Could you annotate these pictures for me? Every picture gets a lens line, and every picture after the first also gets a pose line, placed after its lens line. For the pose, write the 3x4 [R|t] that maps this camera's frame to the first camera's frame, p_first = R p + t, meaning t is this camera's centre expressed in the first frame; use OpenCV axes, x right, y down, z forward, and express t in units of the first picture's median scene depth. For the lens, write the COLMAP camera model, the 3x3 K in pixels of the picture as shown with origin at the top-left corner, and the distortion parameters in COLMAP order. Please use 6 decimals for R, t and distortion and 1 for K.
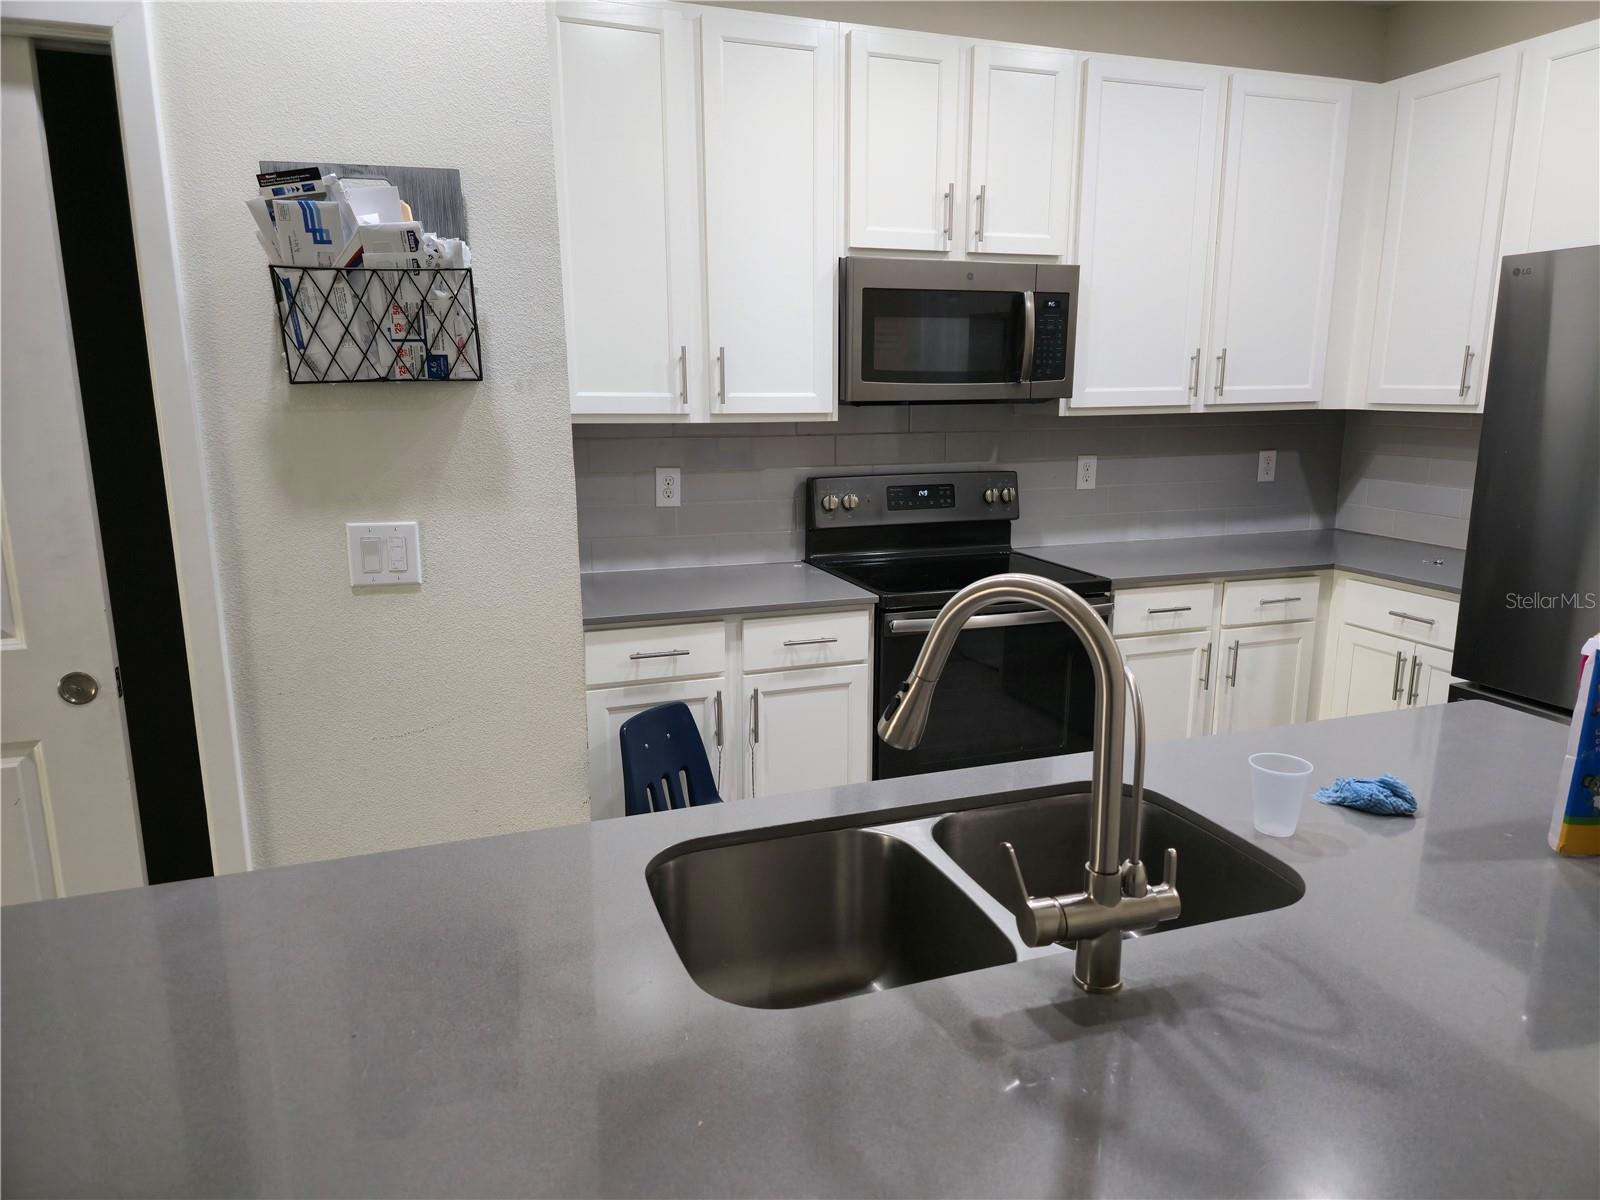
lens RADIAL K [[1056.3, 0, 809.1], [0, 1056.3, 610.1], [0, 0, 1]] dist [0.066102, -0.061634]
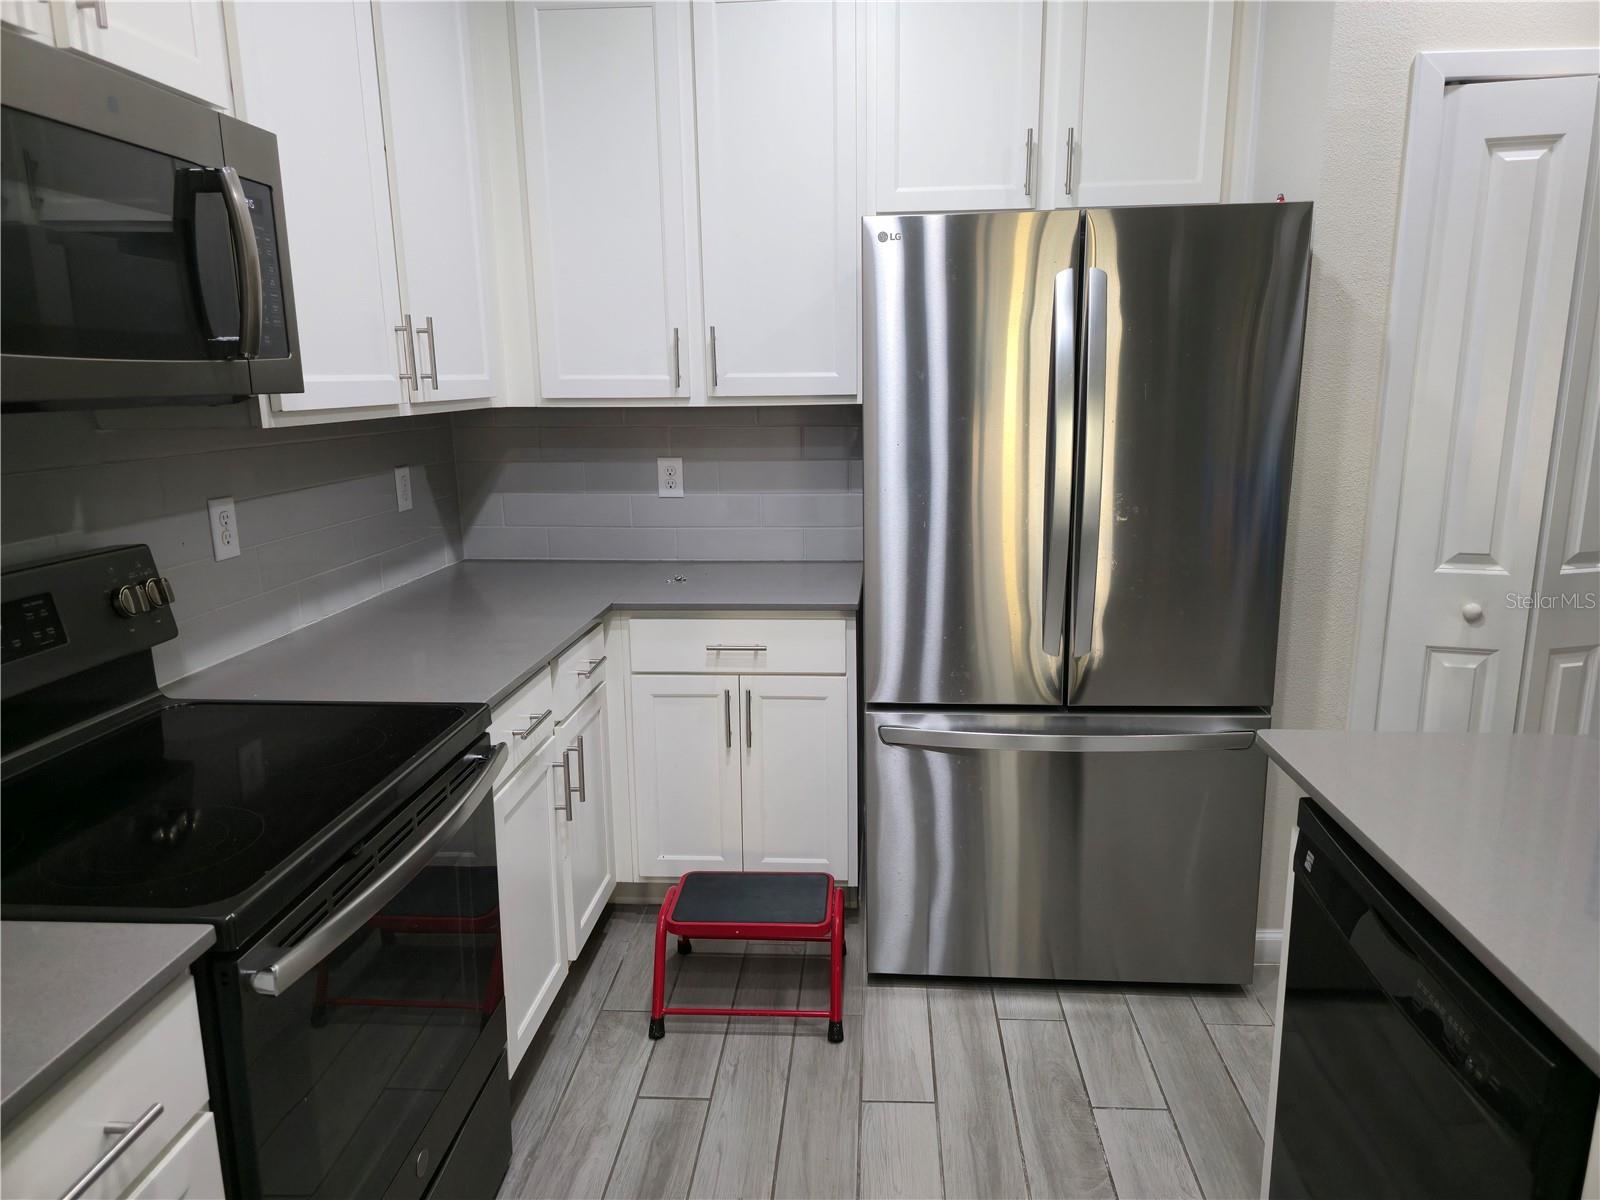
lens RADIAL K [[1056.3, 0, 818.0], [0, 1056.3, 607.2], [0, 0, 1]] dist [0.066102, -0.061634]
pose [[0.396043, -0.197036, 0.896843, -0.154842], [0.204631, 0.971083, 0.122982, -0.114916], [-0.895140, 0.134815, 0.424910, 0.590249]]
